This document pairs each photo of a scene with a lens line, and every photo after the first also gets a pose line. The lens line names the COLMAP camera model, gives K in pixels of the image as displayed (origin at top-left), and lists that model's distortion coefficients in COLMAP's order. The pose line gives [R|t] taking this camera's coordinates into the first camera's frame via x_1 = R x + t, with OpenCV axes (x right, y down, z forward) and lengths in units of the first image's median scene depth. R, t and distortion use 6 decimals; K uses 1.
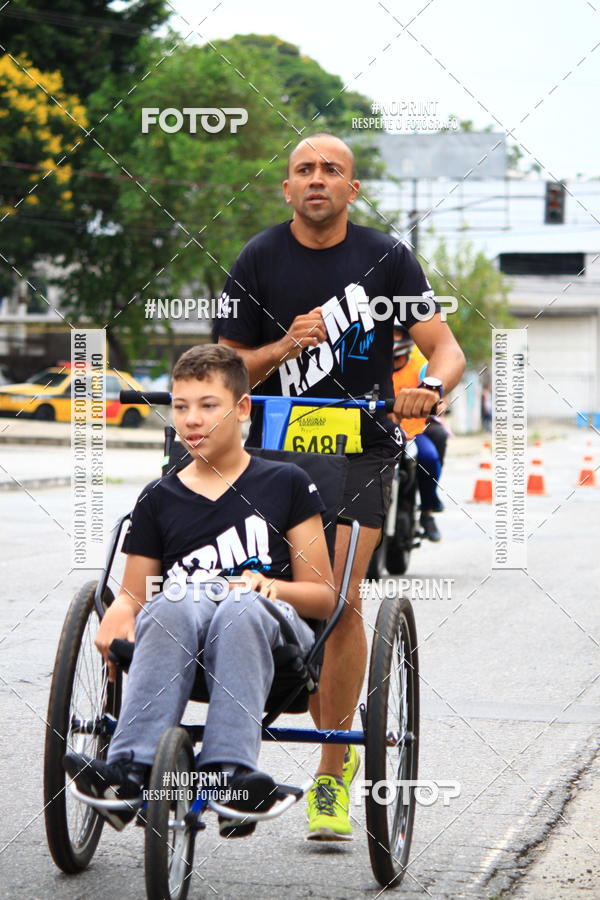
lens RADIAL K [[4351.9, 0, 300.0], [0, 4351.9, 450.0], [0, 0, 1]] dist [0.333976, 10.104007]
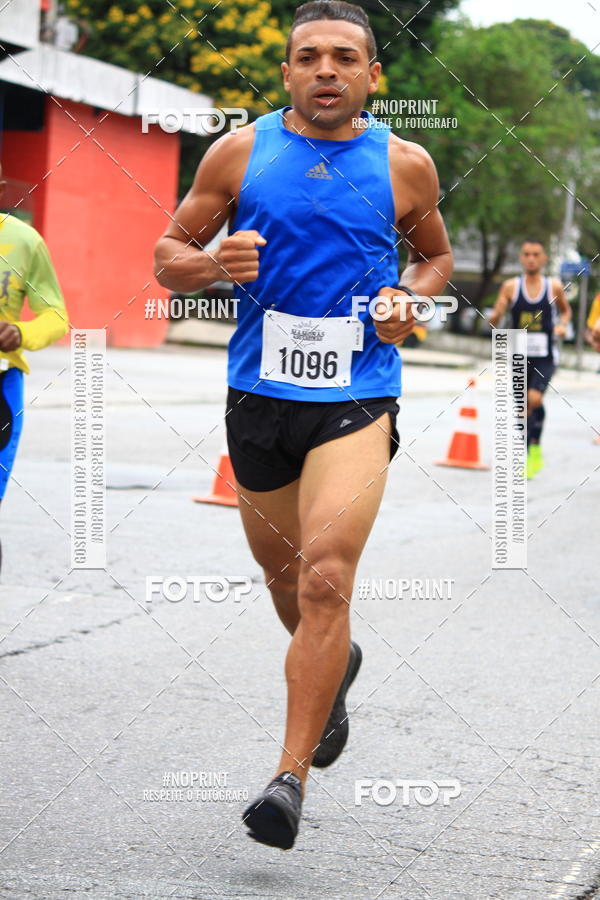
lens RADIAL K [[4623.3, 0, 296.2], [0, 4623.3, 408.8], [0, 0, 1]] dist [0.538592, 5.269497]
pose [[0.996790, 0.051966, -0.060906, 0.008015], [-0.048647, 0.997314, 0.054758, -0.056381], [0.063588, -0.051620, 0.996640, -0.260126]]
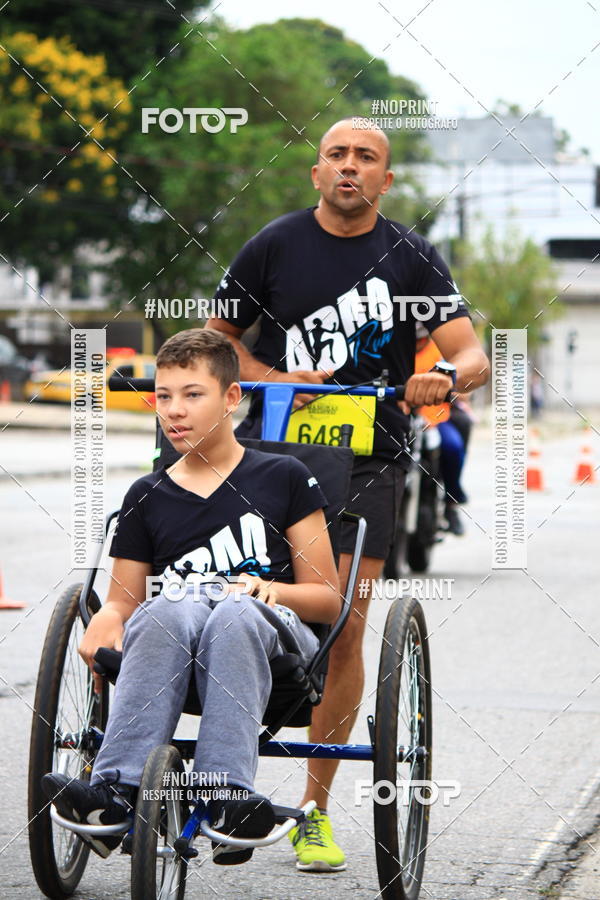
lens RADIAL K [[4391.1, 0, 299.2], [0, 4391.1, 437.0], [0, 0, 1]] dist [0.457768, 3.287839]
pose [[0.999936, -0.002739, -0.010962, 0.000294], [0.002737, 0.999996, -0.000168, -0.000023], [0.010962, 0.000138, 0.999940, 0.002231]]
